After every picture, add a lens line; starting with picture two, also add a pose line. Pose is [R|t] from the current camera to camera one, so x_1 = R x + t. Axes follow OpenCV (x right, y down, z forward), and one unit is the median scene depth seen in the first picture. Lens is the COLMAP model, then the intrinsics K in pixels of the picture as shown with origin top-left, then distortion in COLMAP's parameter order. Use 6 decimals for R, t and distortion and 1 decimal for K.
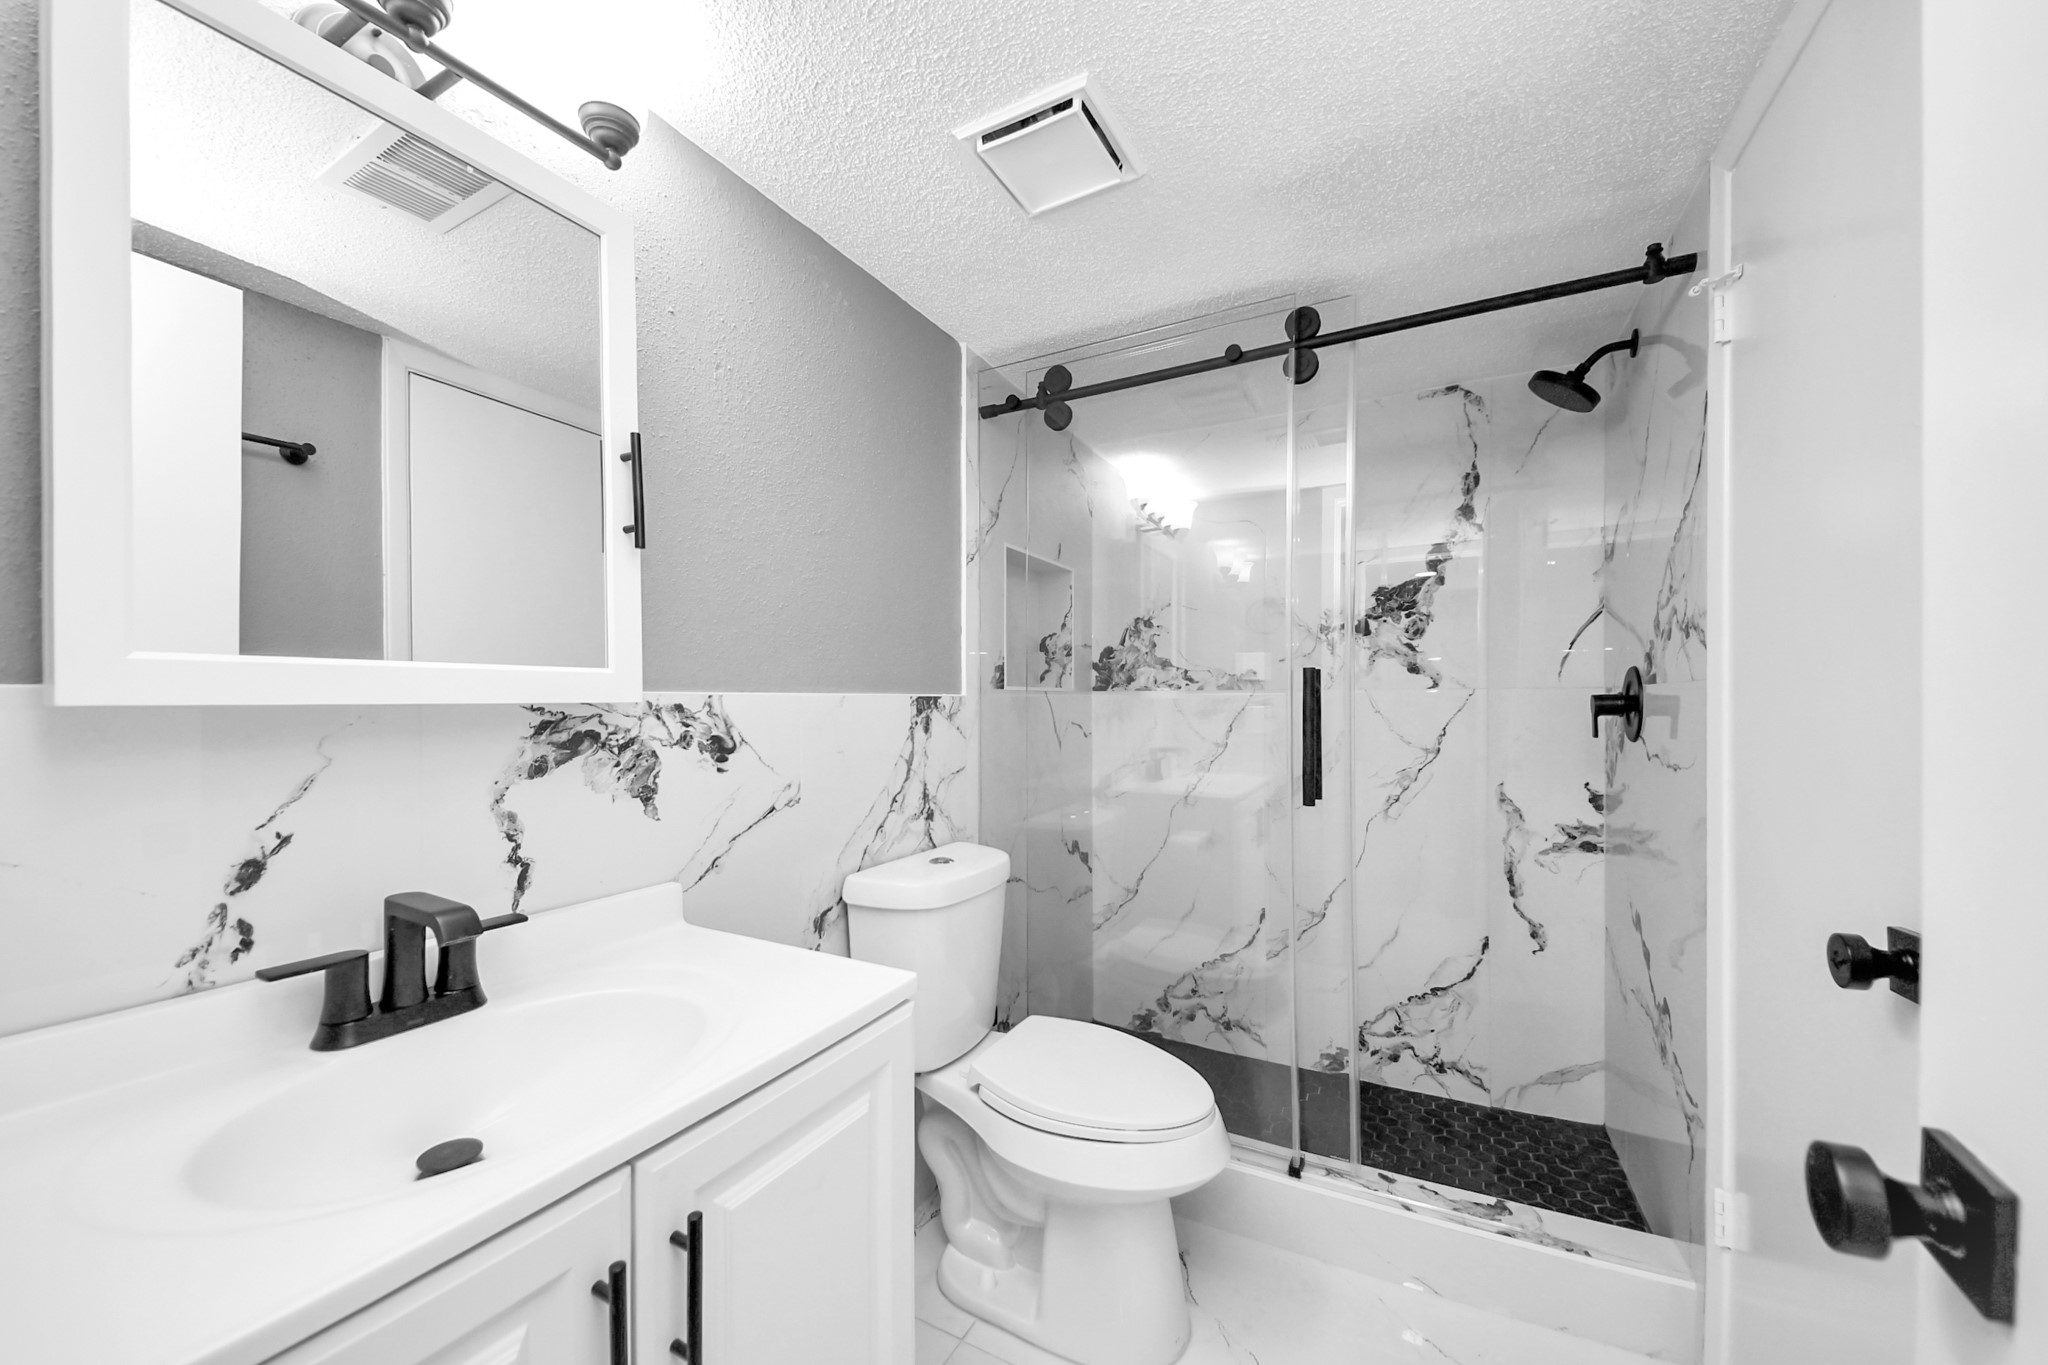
lens RADIAL K [[751.8, 0, 1007.2], [0, 751.8, 707.0], [0, 0, 1]] dist [0.022696, -0.006431]
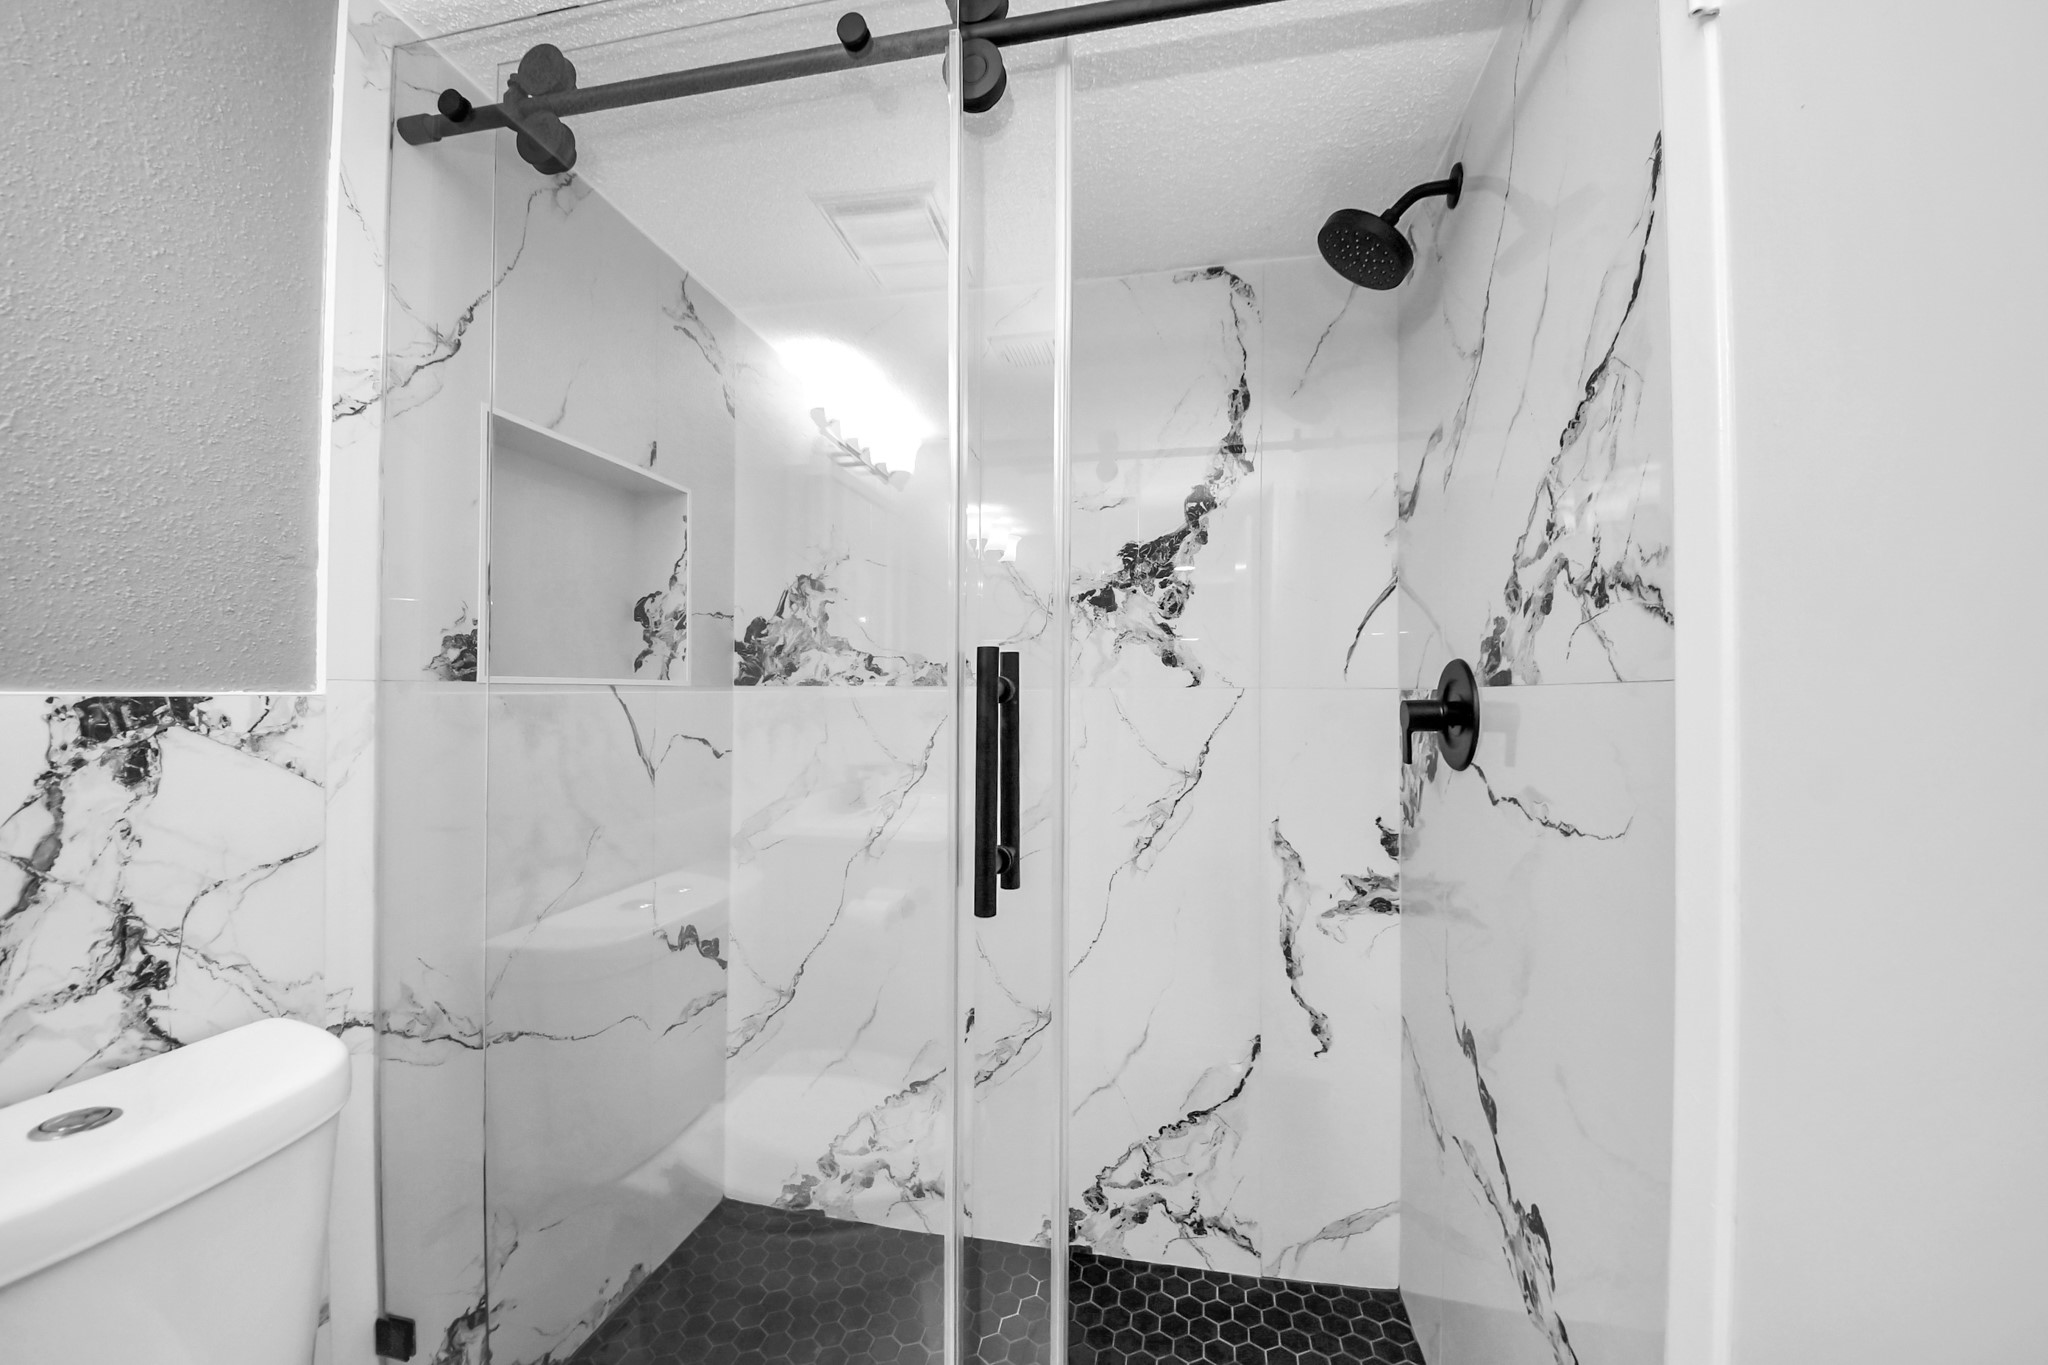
lens RADIAL K [[751.8, 0, 1038.5], [0, 751.8, 698.3], [0, 0, 1]] dist [0.022696, -0.006431]
pose [[0.949903, 0.003699, 0.312523, 0.215014], [-0.003246, 0.999993, -0.001969, -0.012640], [-0.312528, 0.000856, 0.949908, 0.394760]]
